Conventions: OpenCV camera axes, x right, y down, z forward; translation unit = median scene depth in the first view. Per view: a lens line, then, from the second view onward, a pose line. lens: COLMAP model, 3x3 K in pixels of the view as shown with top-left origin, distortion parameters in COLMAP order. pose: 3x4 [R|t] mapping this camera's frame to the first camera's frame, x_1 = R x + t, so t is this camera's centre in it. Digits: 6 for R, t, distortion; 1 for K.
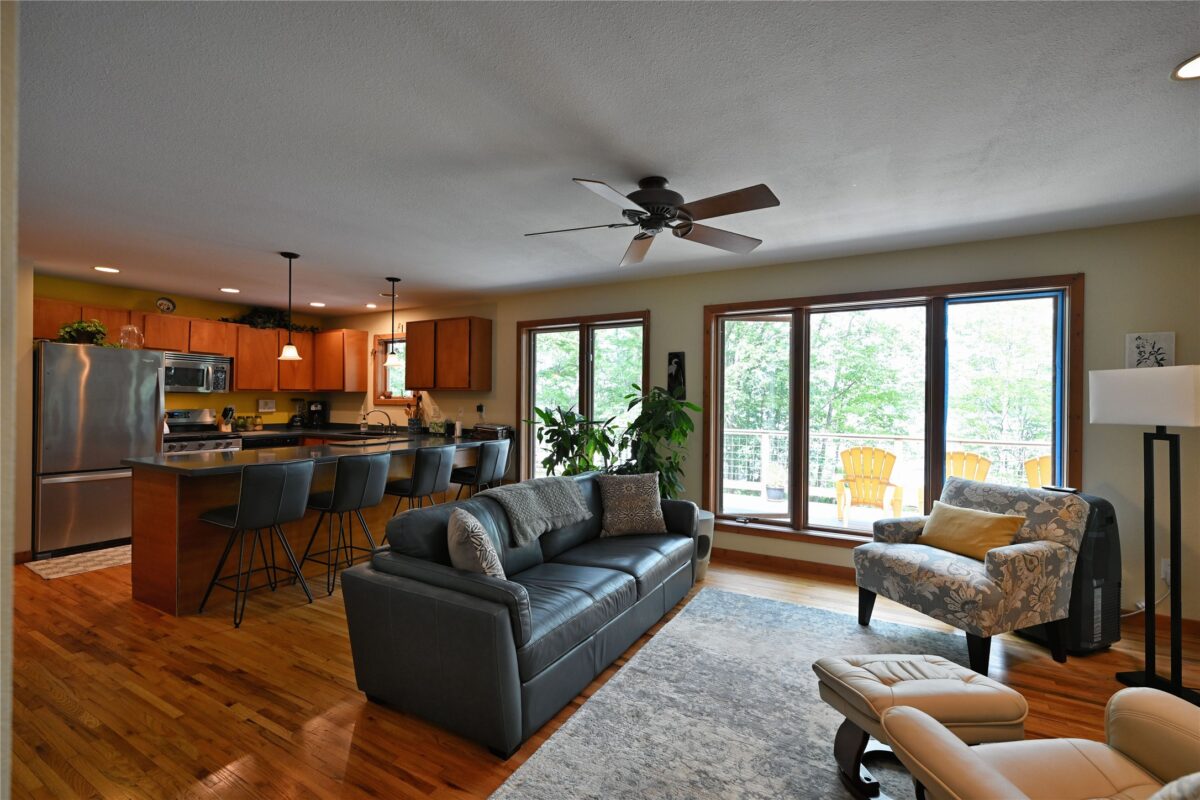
lens RADIAL K [[522.2, 0, 597.5], [0, 522.2, 403.9], [0, 0, 1]] dist [0.001331, 0.000036]
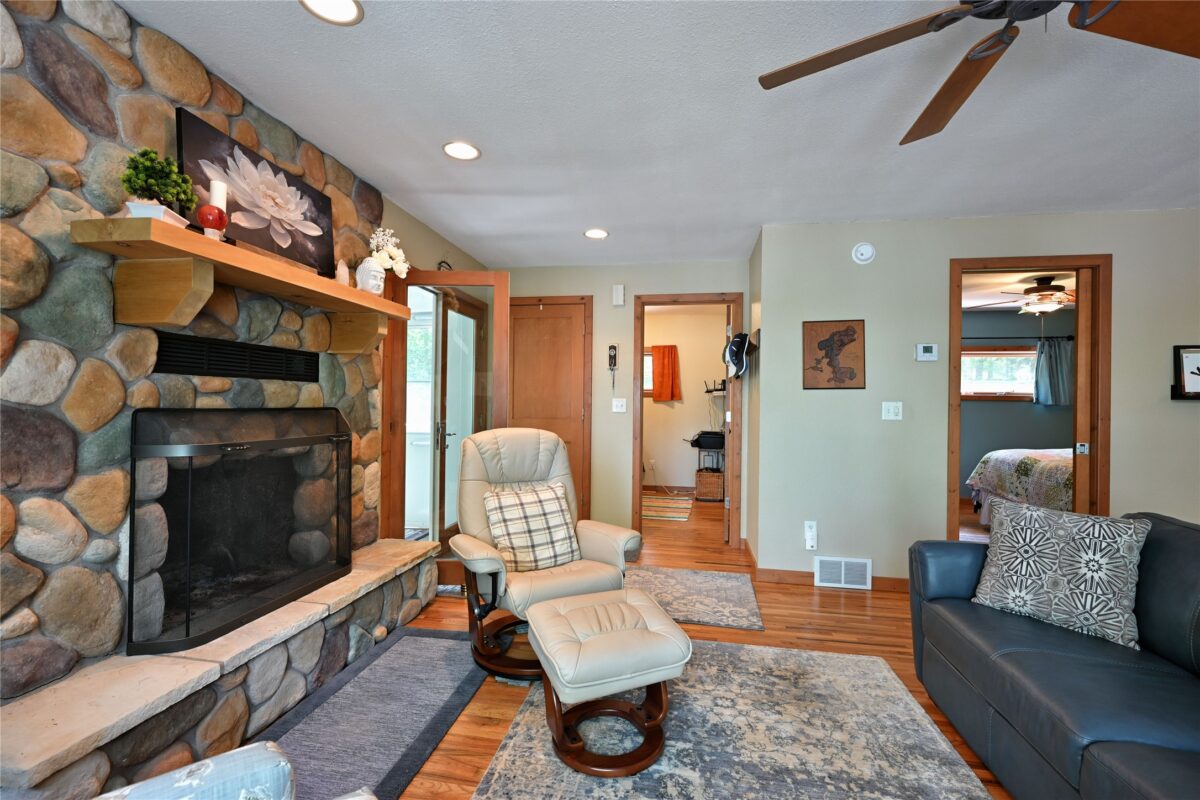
lens RADIAL K [[522.2, 0, 596.8], [0, 522.2, 401.0], [0, 0, 1]] dist [0.001331, 0.000036]
pose [[-0.941370, -0.022783, -0.336606, 0.342819], [-0.022210, 0.999738, -0.005553, 0.026200], [0.336644, 0.002248, -0.941629, 0.696987]]
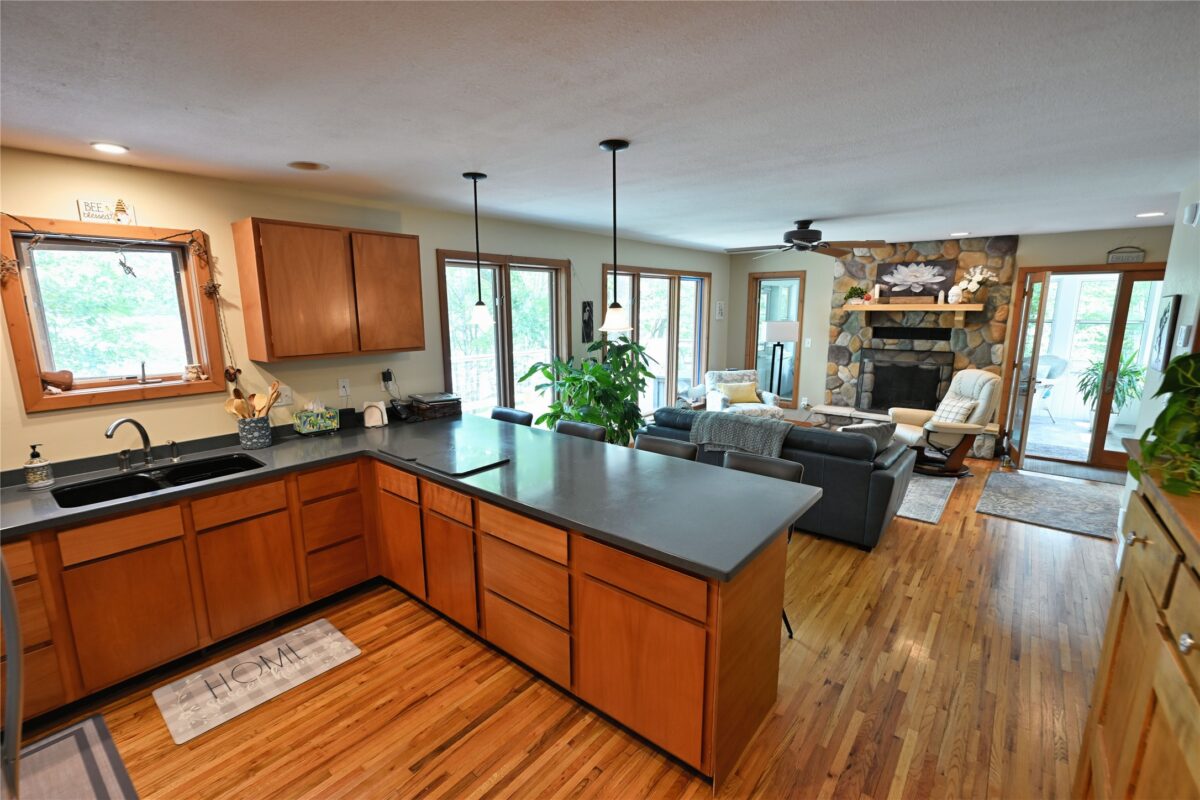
lens RADIAL K [[528.4, 0, 592.9], [0, 528.4, 402.7], [0, 0, 1]] dist [-0.001957, 0.000667]
pose [[0.166631, -0.191642, 0.967216, -0.948127], [0.010814, 0.981227, 0.192555, -0.095459], [-0.985960, -0.021626, 0.165575, 0.726993]]
